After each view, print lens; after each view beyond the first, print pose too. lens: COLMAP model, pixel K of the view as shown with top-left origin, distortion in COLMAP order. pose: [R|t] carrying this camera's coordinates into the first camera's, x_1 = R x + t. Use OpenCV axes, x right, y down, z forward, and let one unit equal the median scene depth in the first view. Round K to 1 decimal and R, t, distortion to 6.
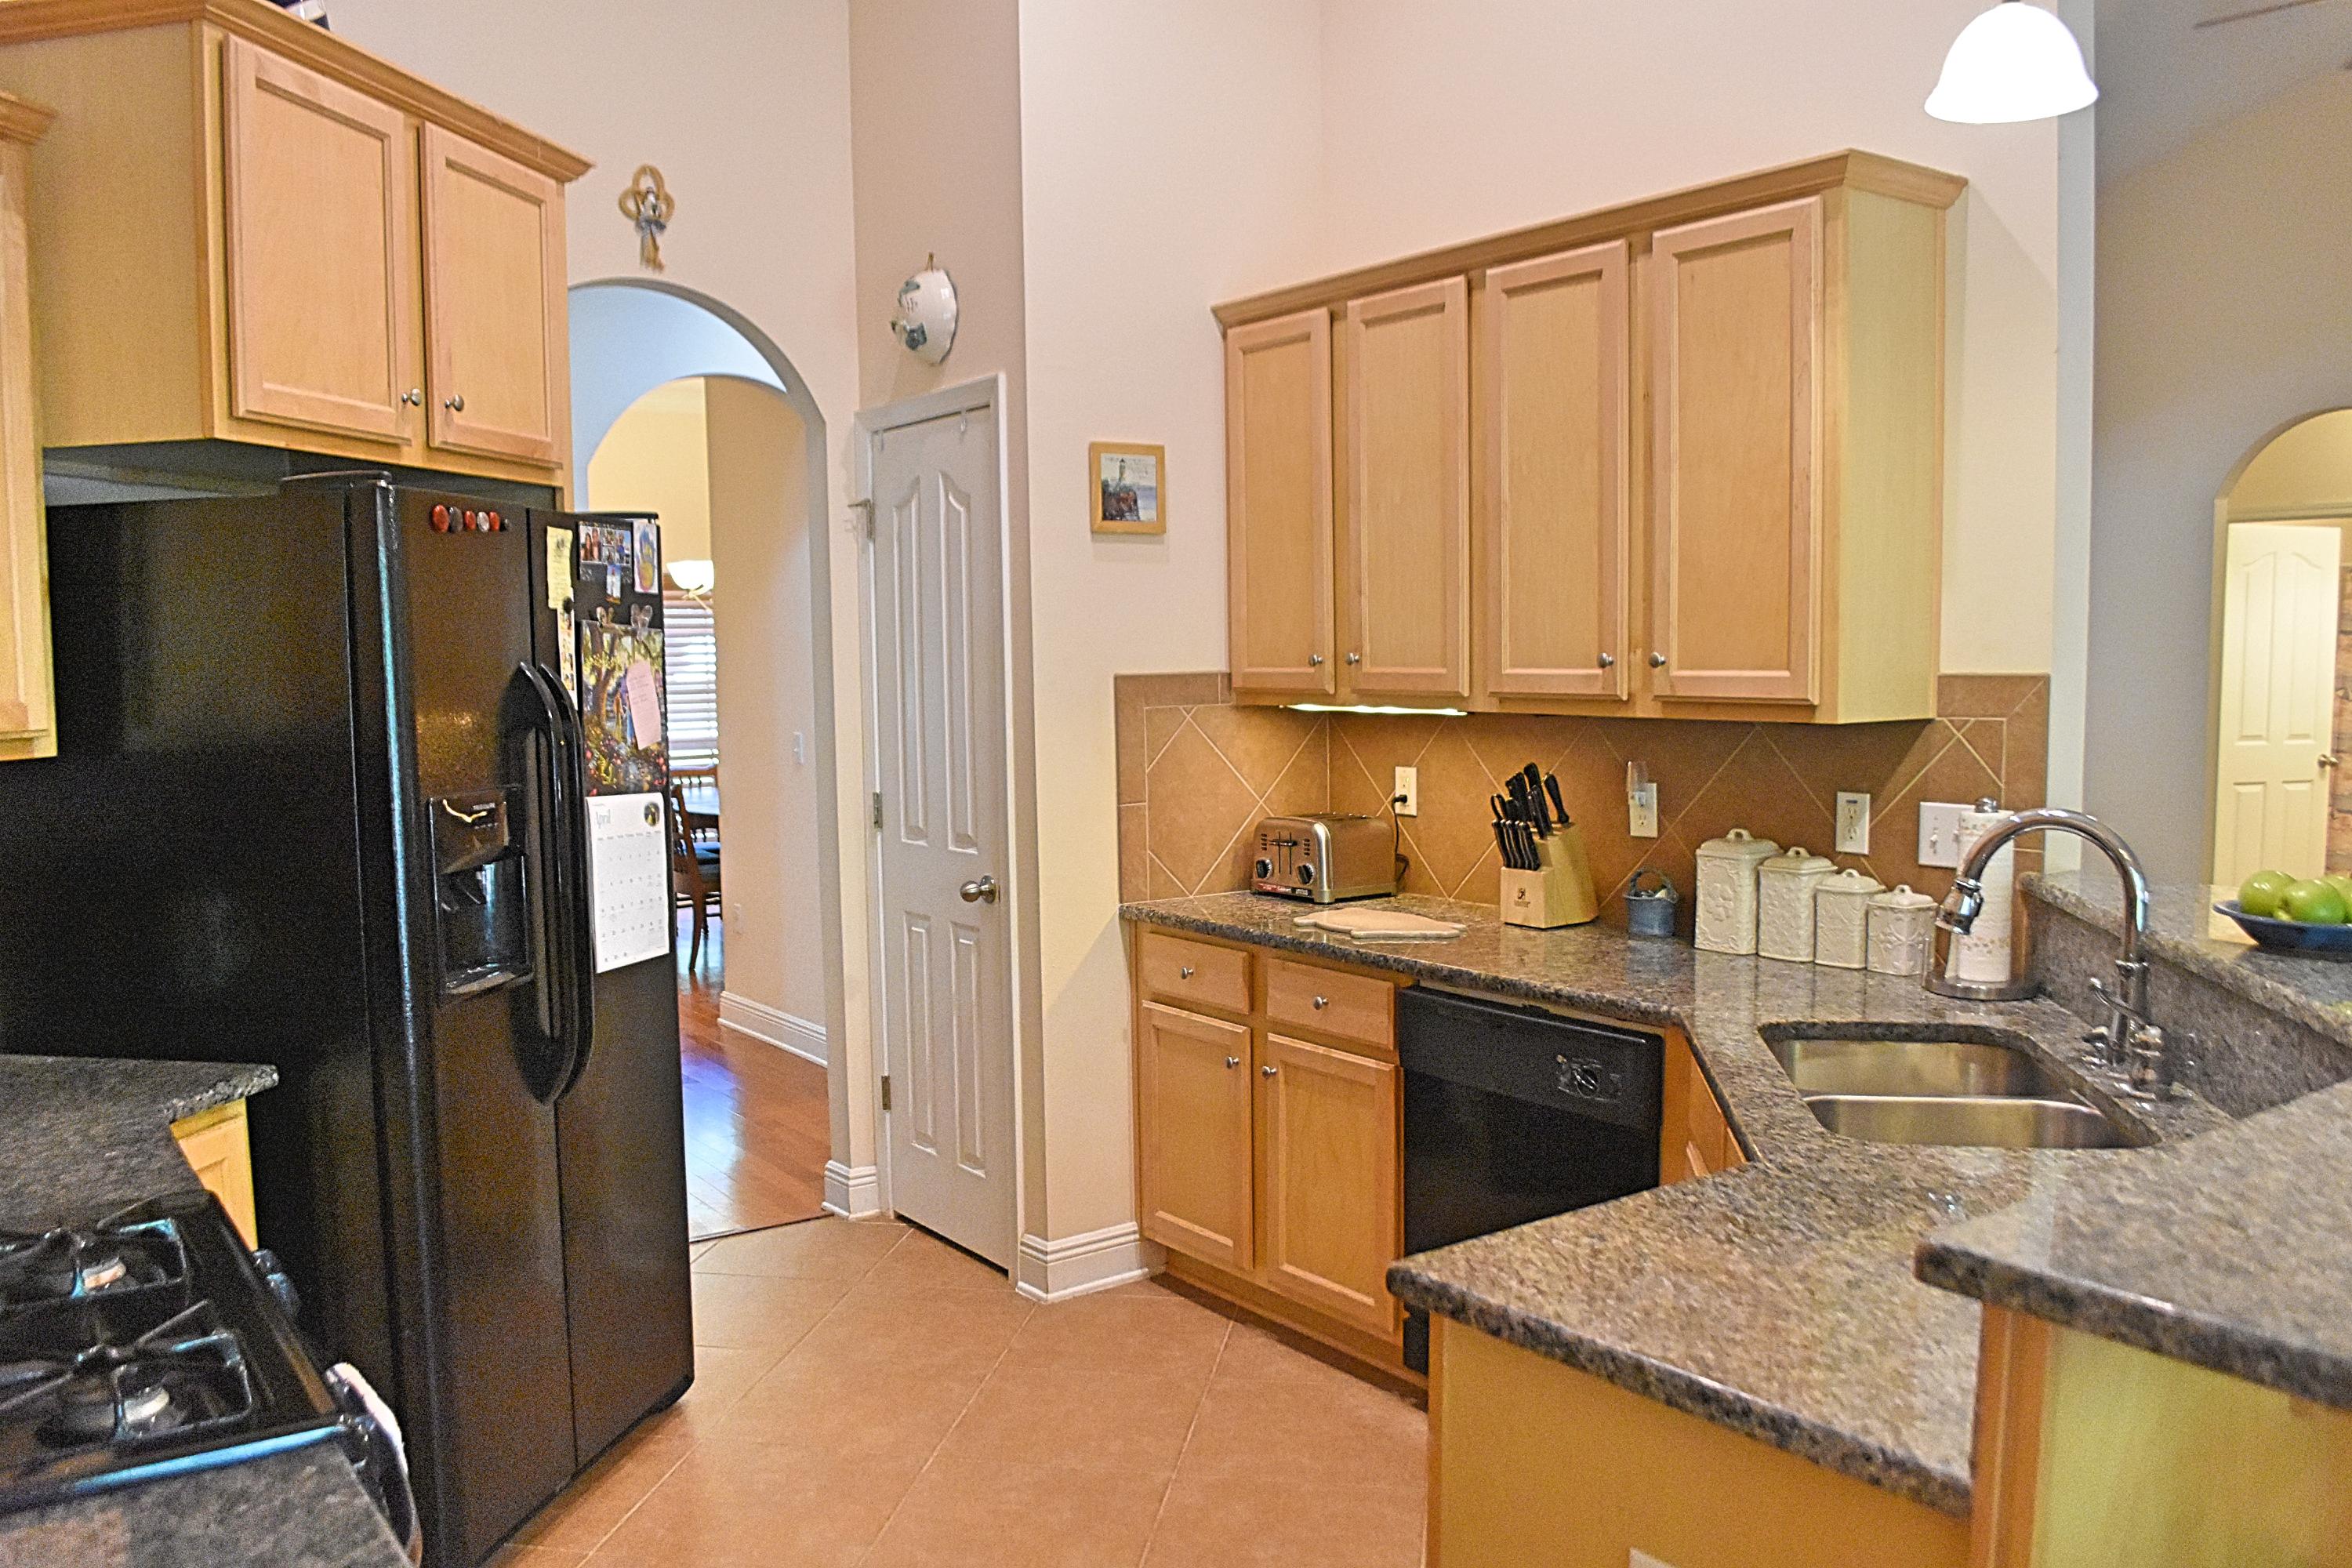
lens RADIAL K [[1961.8, 0, 1175.8], [0, 1961.8, 807.2], [0, 0, 1]] dist [-0.075280, 0.007570]
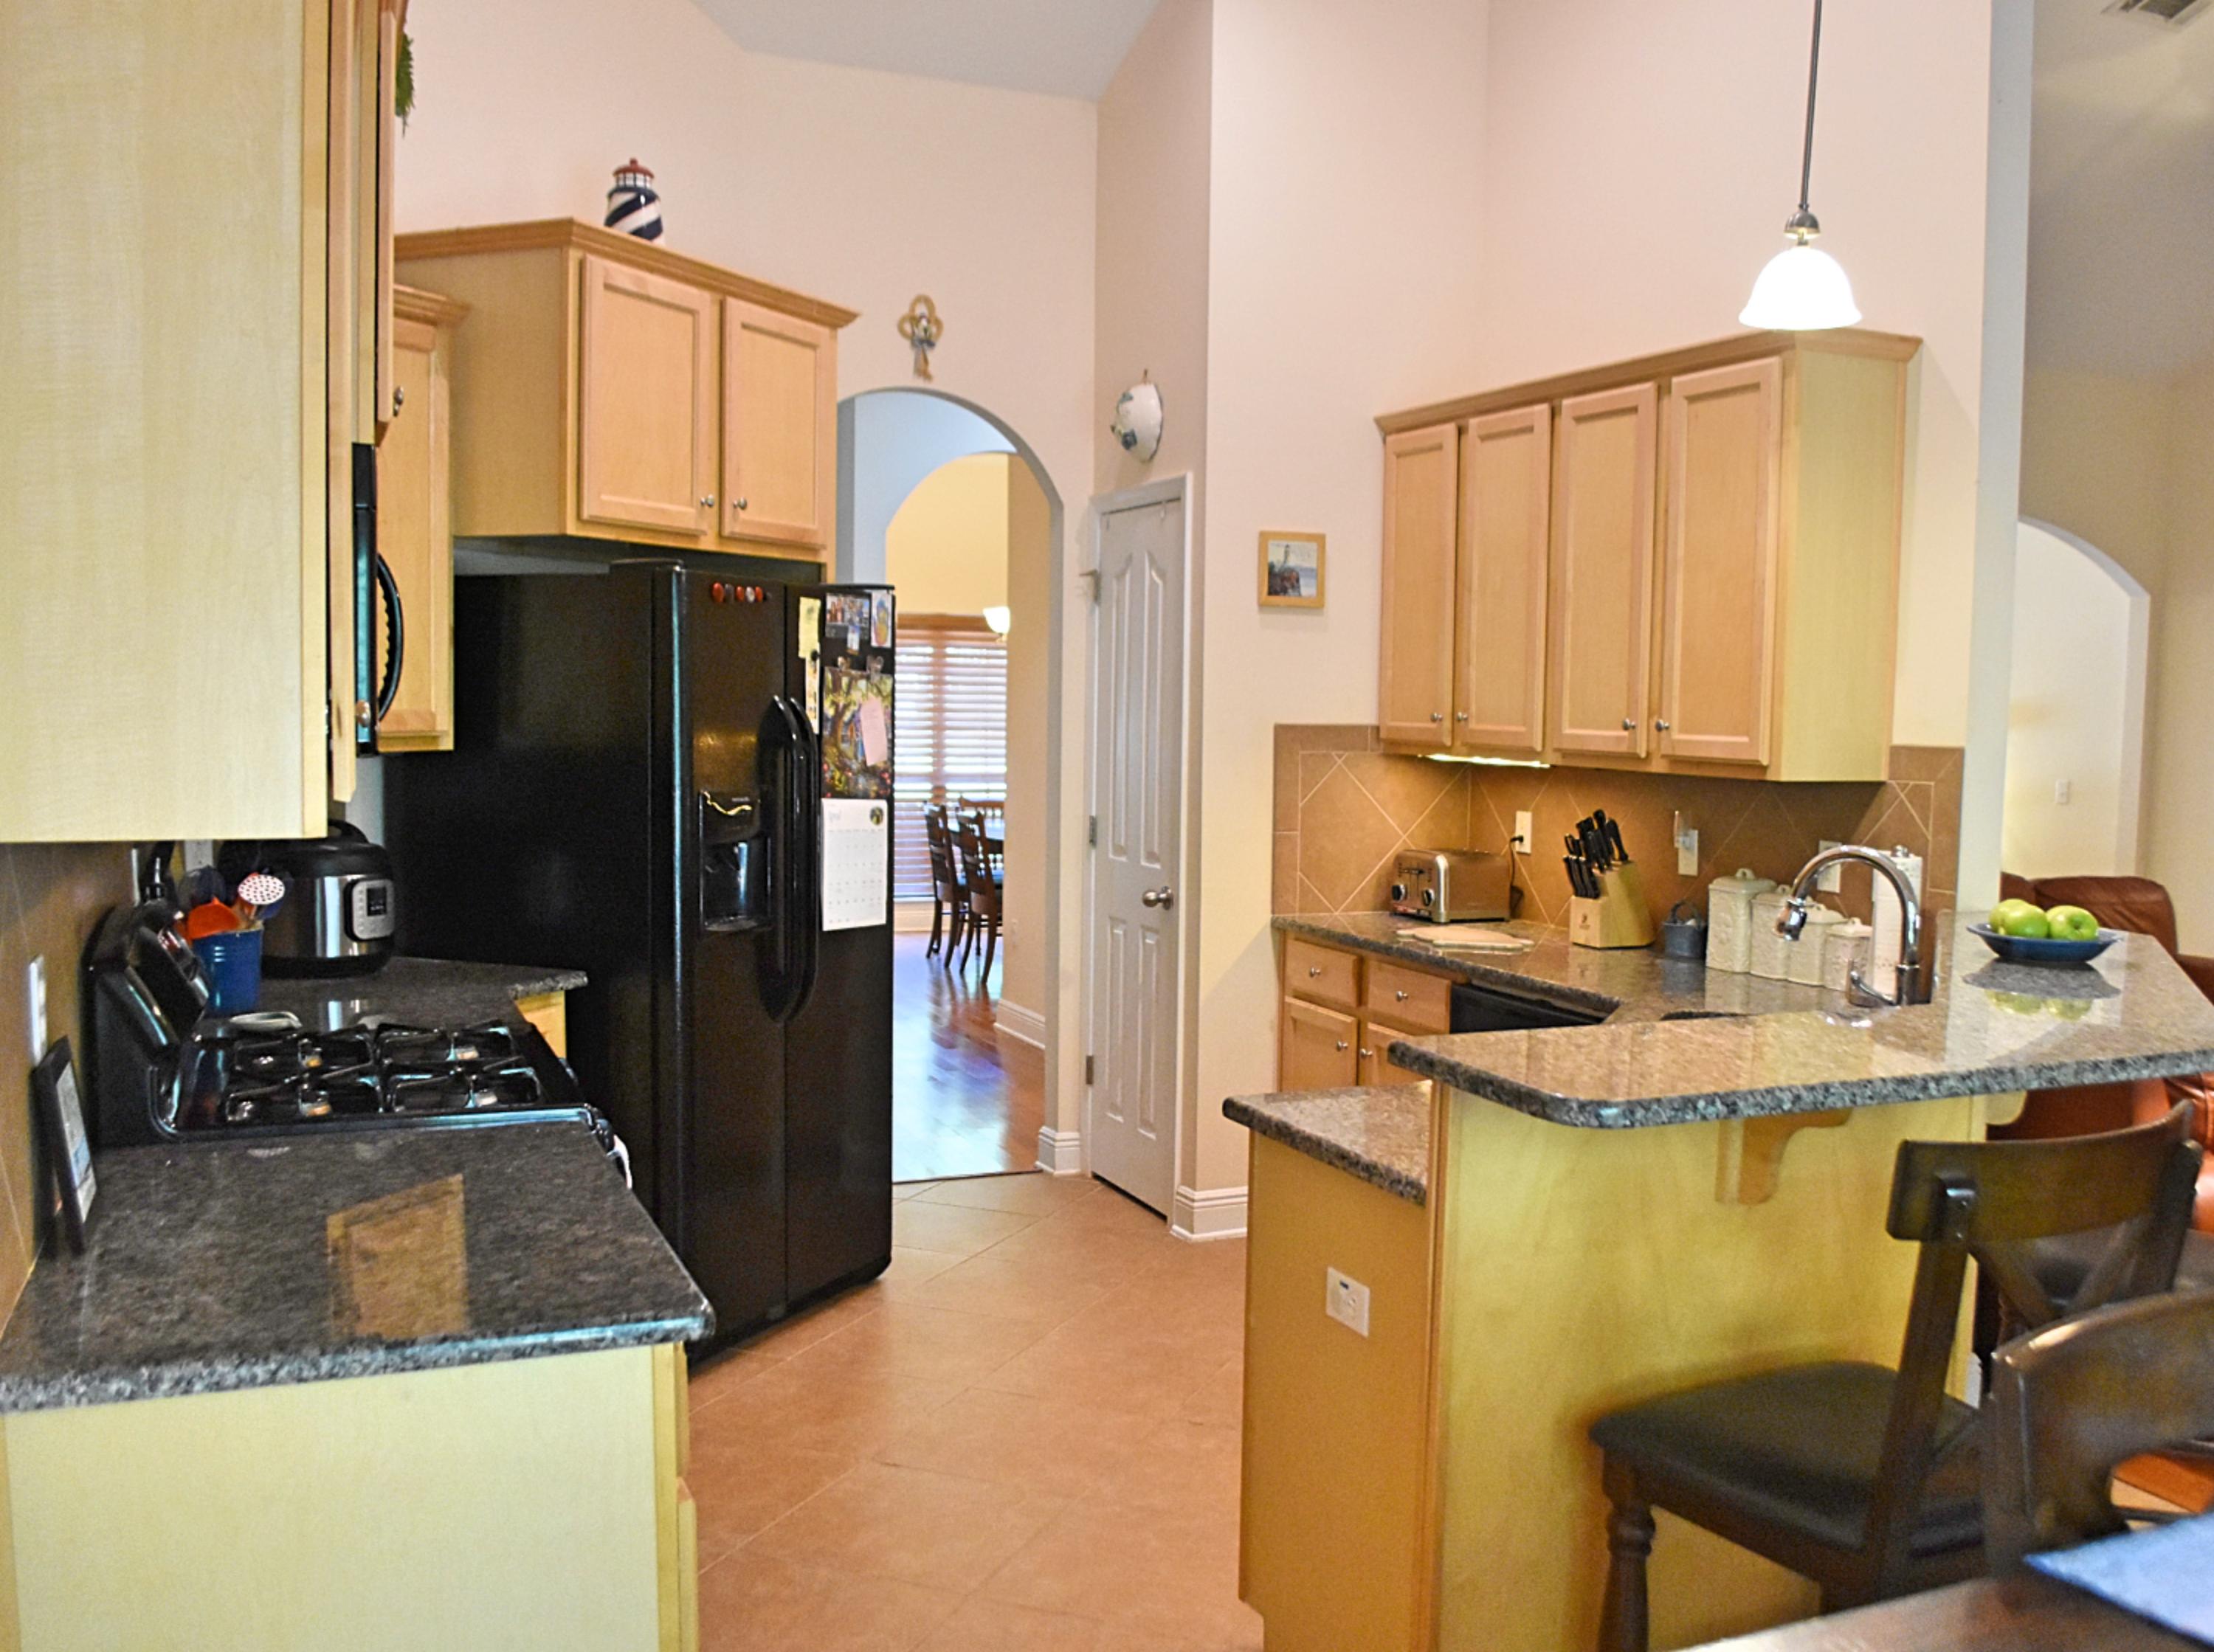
lens RADIAL K [[1923.6, 0, 1107.0], [0, 1923.6, 826.0], [0, 0, 1]] dist [-0.051612, -0.004015]
pose [[0.980213, 0.045459, -0.192653, 0.126877], [-0.048183, 0.998794, -0.009473, 0.014502], [0.191990, 0.018568, 0.981221, -0.226383]]
